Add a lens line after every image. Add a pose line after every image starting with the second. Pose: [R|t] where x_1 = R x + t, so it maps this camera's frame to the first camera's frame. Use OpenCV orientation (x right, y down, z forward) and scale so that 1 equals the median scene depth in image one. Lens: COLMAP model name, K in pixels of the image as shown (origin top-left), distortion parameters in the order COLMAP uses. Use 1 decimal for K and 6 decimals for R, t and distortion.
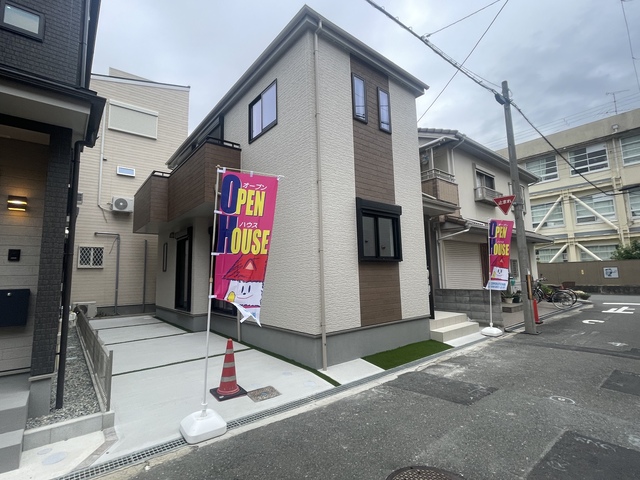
lens RADIAL K [[311.0, 0, 317.5], [0, 311.0, 240.0], [0, 0, 1]] dist [-0.016002, 0.008441]
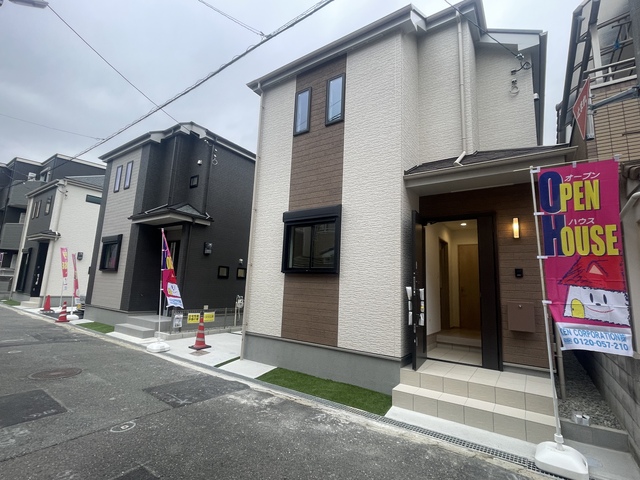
lens RADIAL K [[311.0, 0, 317.5], [0, 311.0, 240.0], [0, 0, 1]] dist [-0.016002, 0.008441]
pose [[0.268236, -0.110299, -0.957018, 1.141751], [0.059621, 0.993420, -0.097783, 0.064598], [0.961507, -0.030829, 0.273047, 0.809941]]
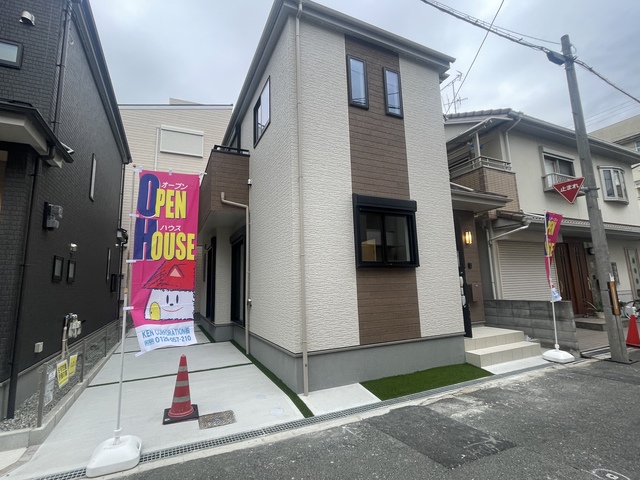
lens RADIAL K [[311.0, 0, 317.5], [0, 311.0, 240.0], [0, 0, 1]] dist [-0.016002, 0.008441]
pose [[0.970907, -0.040105, -0.236076, 0.228848], [0.033369, 0.998916, -0.032458, 0.016549], [0.237122, 0.023636, 0.971192, 0.138647]]
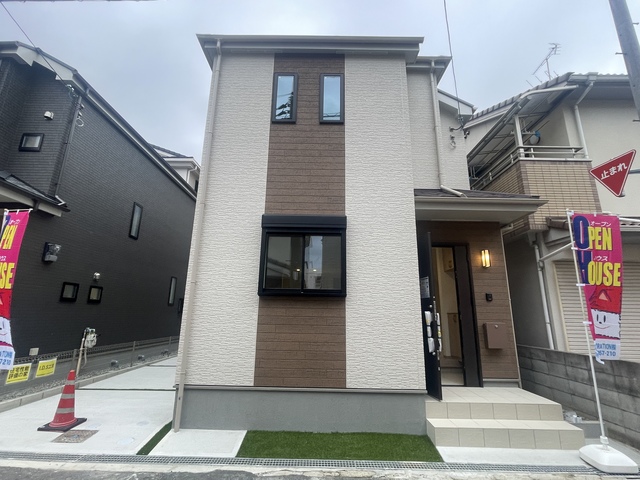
lens RADIAL K [[311.0, 0, 317.5], [0, 311.0, 240.0], [0, 0, 1]] dist [-0.016002, 0.008441]
pose [[0.771111, -0.114137, -0.626387, 0.726040], [0.035405, 0.989966, -0.136802, 0.040870], [0.635716, 0.083312, 0.767414, 0.480886]]
